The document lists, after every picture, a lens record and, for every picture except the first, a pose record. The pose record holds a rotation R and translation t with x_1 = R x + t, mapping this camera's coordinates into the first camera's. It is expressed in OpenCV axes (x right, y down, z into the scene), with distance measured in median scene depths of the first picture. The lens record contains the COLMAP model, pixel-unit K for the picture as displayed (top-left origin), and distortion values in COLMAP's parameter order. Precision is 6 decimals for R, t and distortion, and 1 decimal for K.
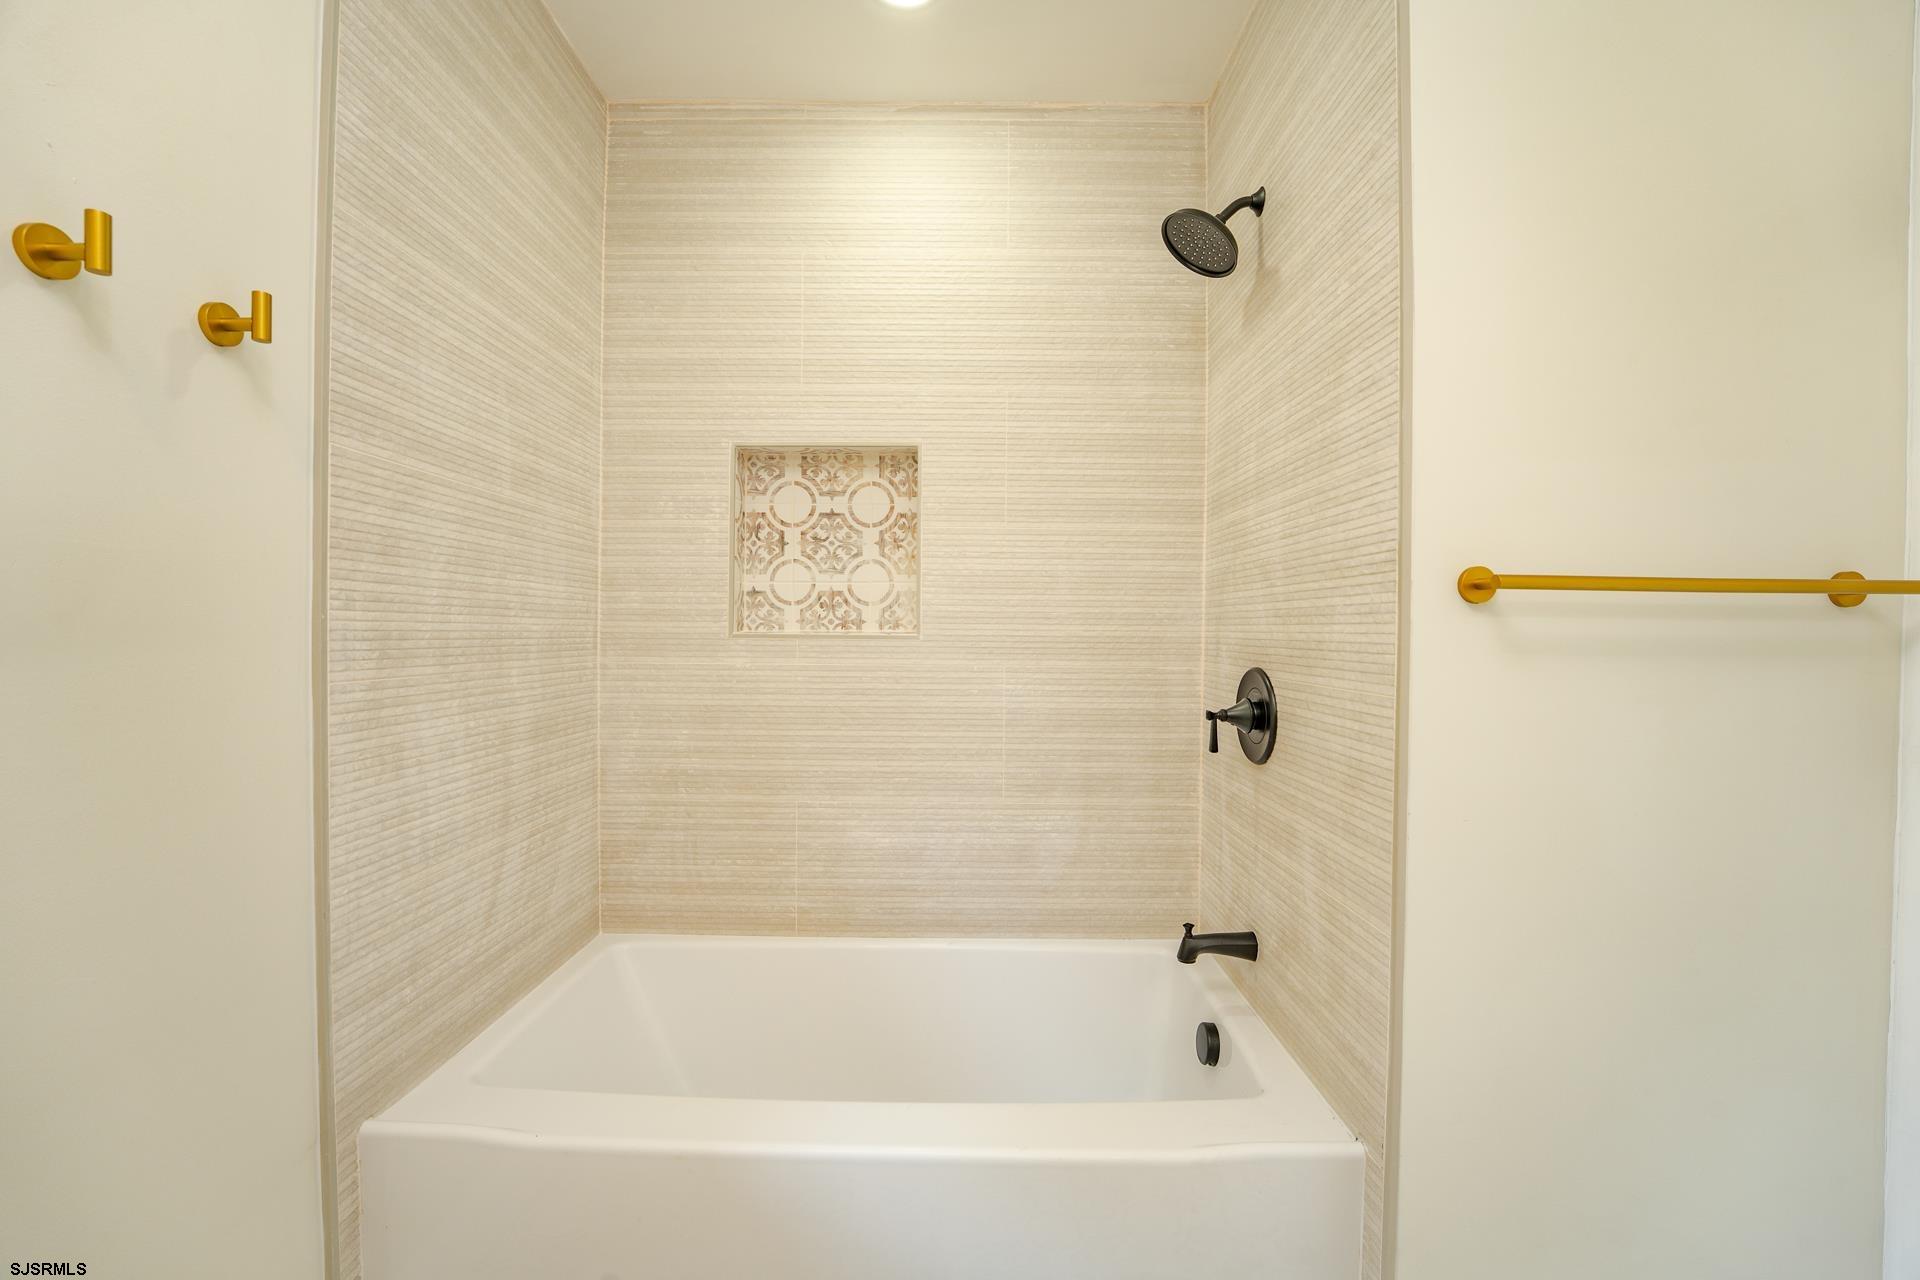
lens RADIAL K [[789.3, 0, 966.7], [0, 789.3, 638.6], [0, 0, 1]] dist [-0.028517, 0.004310]
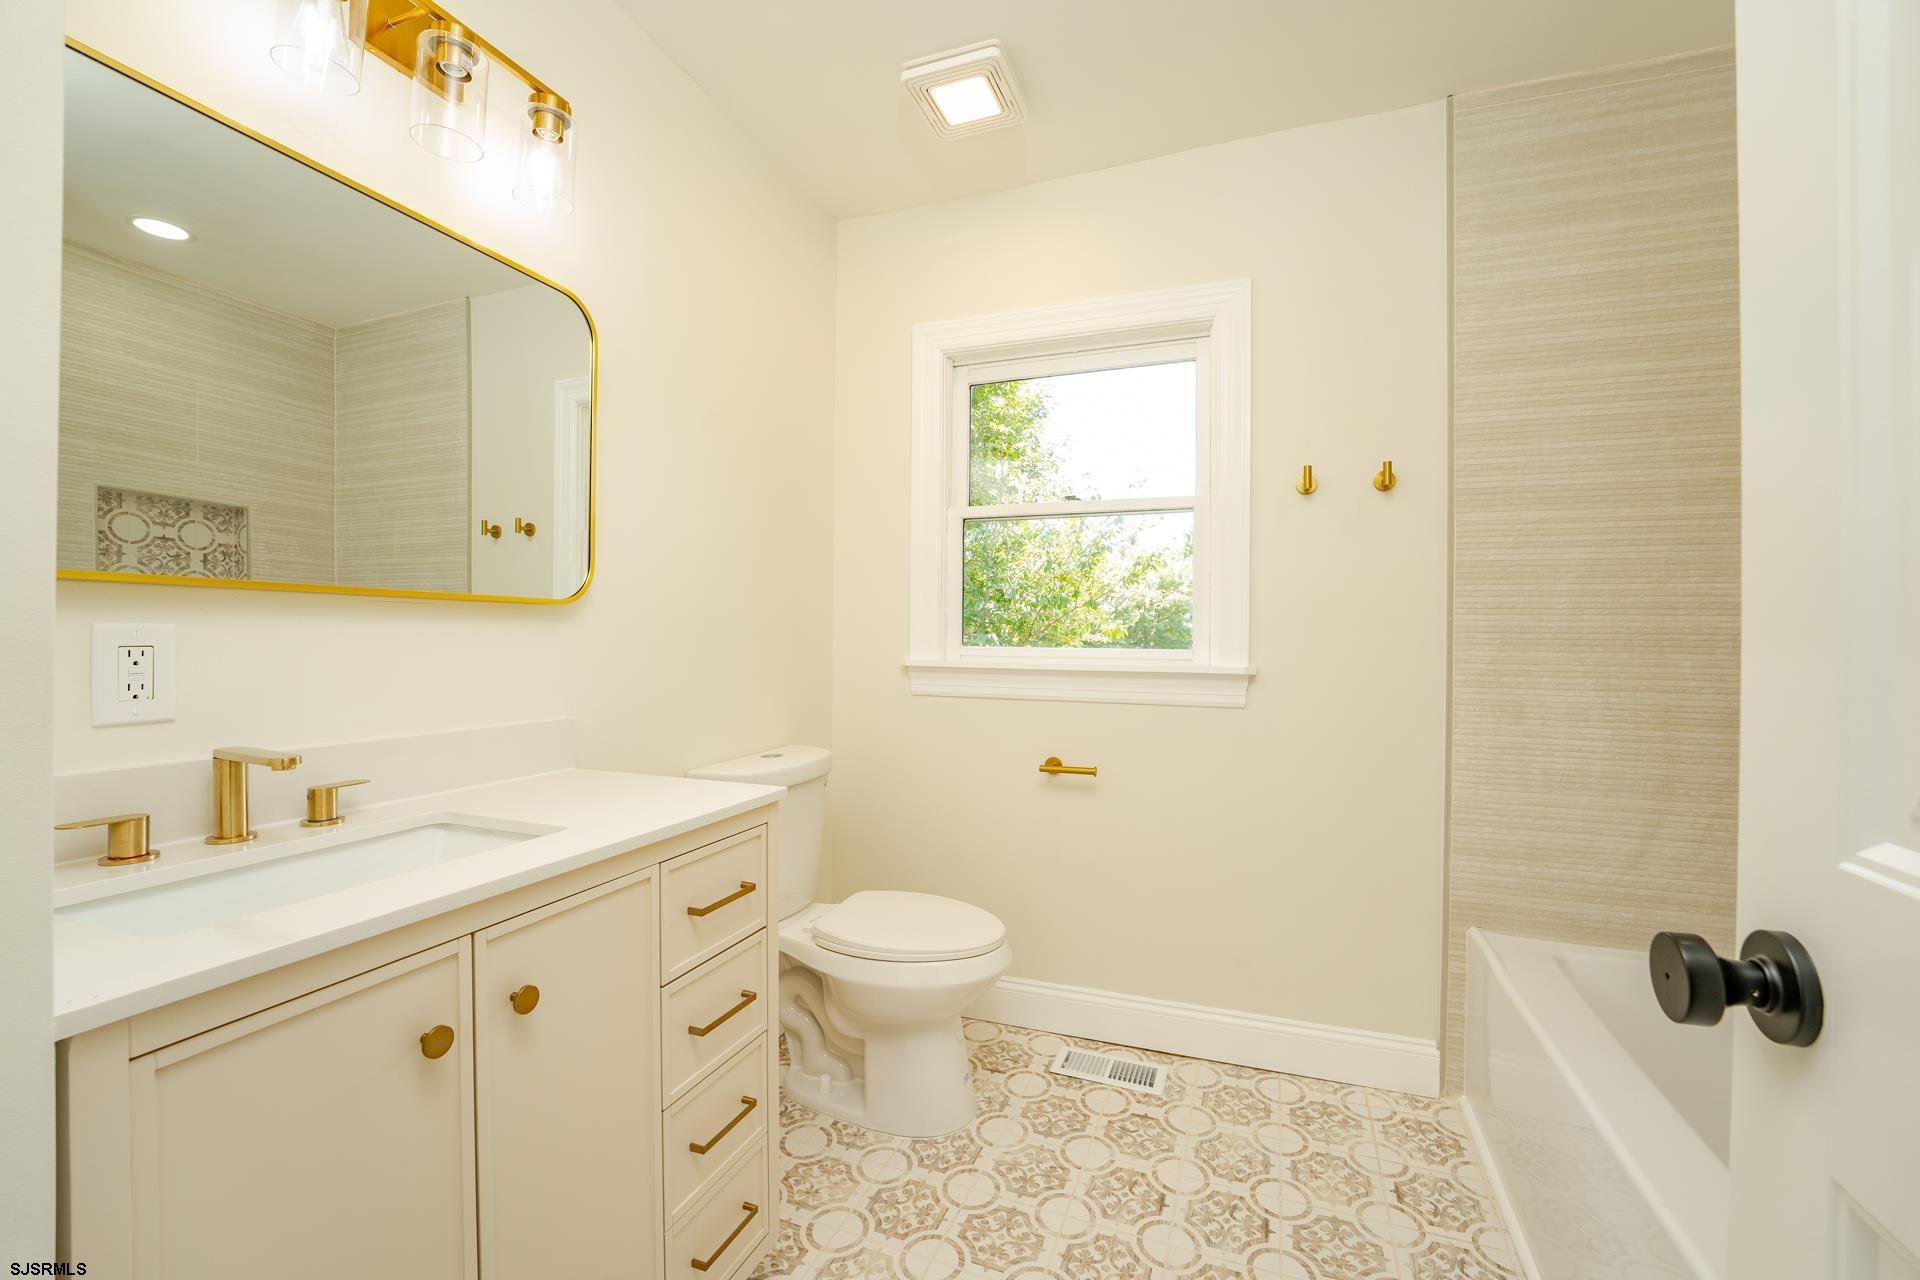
lens RADIAL K [[789.3, 0, 966.7], [0, 789.3, 638.6], [0, 0, 1]] dist [-0.028517, 0.004310]
pose [[-0.354537, 0.000464, -0.935042, 1.012169], [-0.018014, 0.999811, 0.007327, 0.019508], [0.934868, 0.019442, -0.354462, 0.498178]]
